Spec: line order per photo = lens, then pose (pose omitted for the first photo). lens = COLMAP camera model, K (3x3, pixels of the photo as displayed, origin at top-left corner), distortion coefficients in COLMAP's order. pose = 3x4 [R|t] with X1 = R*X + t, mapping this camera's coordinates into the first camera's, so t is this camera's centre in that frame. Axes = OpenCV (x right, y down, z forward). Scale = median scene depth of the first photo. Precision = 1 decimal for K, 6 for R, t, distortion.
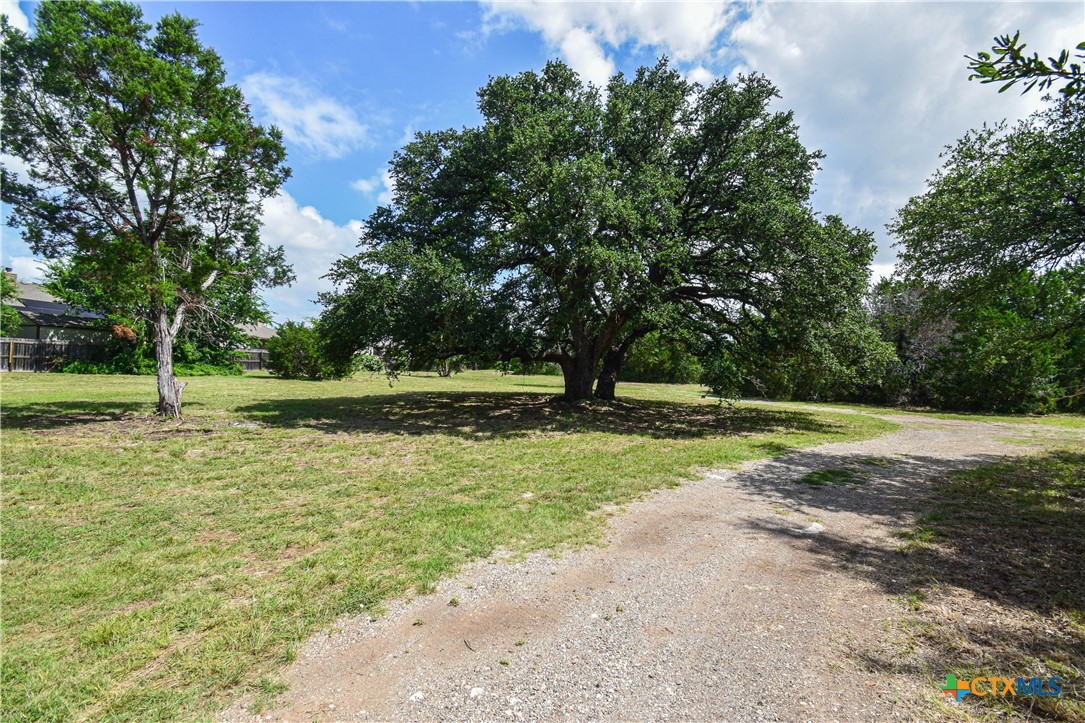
lens RADIAL K [[485.5, 0, 546.1], [0, 485.5, 356.9], [0, 0, 1]] dist [0.028351, -0.028952]
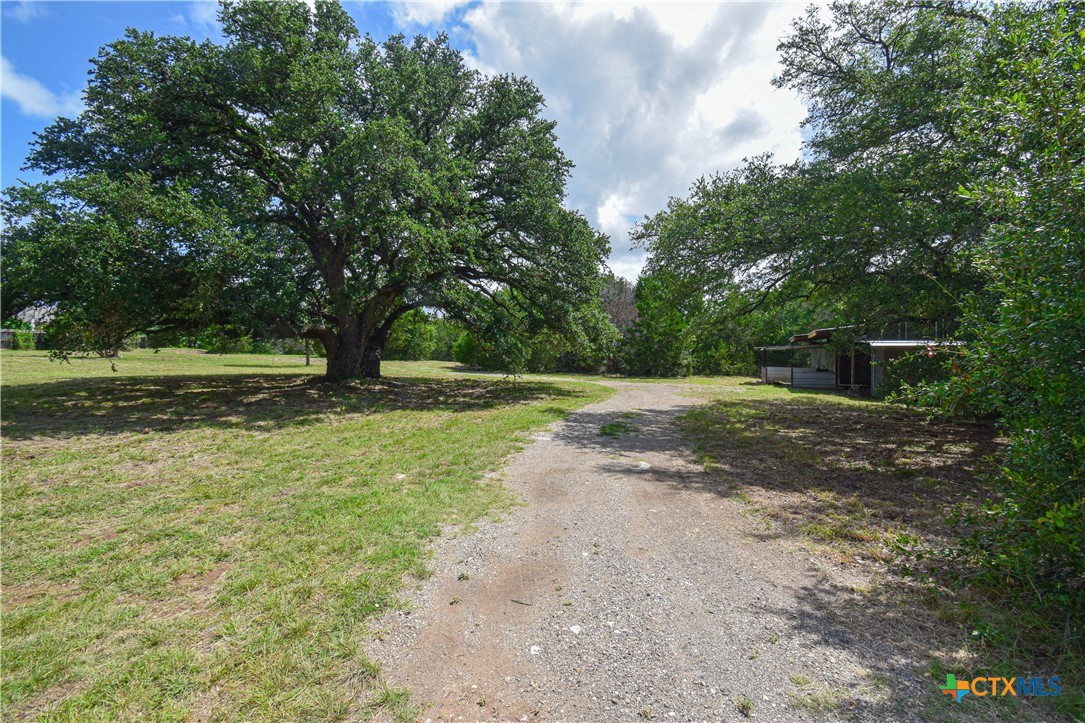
lens RADIAL K [[485.5, 0, 546.1], [0, 485.5, 356.9], [0, 0, 1]] dist [0.028351, -0.028952]
pose [[0.841457, -0.016155, 0.540082, -0.145299], [-0.008790, 0.999011, 0.043578, 0.002094], [-0.540252, -0.041416, 0.840483, 0.022352]]
